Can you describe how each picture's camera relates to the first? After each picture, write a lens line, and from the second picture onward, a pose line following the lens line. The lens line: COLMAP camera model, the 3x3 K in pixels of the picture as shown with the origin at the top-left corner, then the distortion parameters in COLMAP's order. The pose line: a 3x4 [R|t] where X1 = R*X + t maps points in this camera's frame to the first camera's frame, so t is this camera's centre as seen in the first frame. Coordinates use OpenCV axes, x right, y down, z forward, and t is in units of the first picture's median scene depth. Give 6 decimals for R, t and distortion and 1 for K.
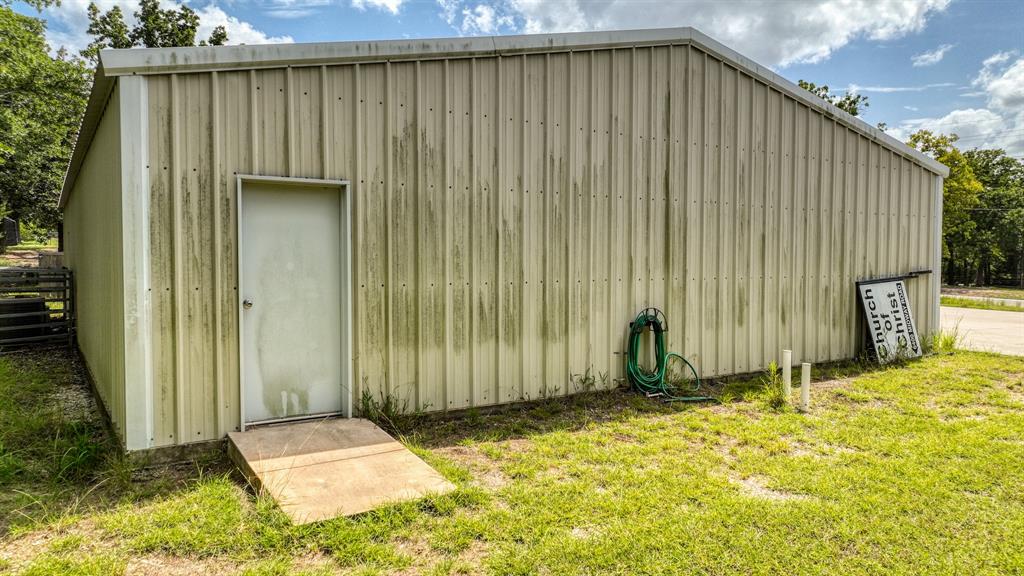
lens RADIAL K [[729.8, 0, 512.0], [0, 729.8, 288.0], [0, 0, 1]] dist [-0.002056, 0.023463]
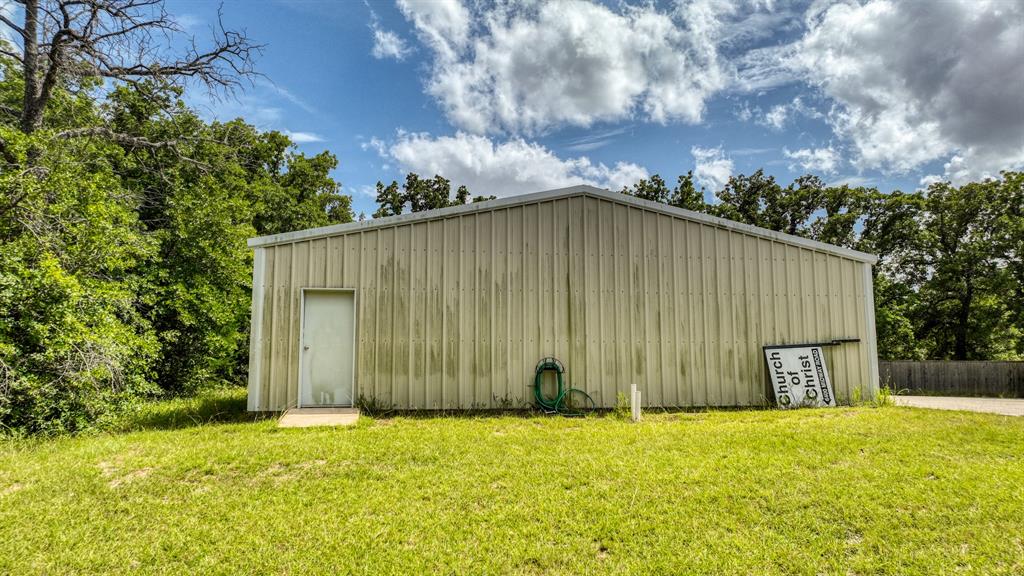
lens RADIAL K [[729.8, 0, 512.0], [0, 729.8, 288.0], [0, 0, 1]] dist [-0.002056, 0.023463]
pose [[0.910563, -0.052339, -0.410043, 0.853498], [-0.013179, 0.987772, -0.155348, 0.137787], [0.413160, 0.146858, 0.898739, -0.546854]]
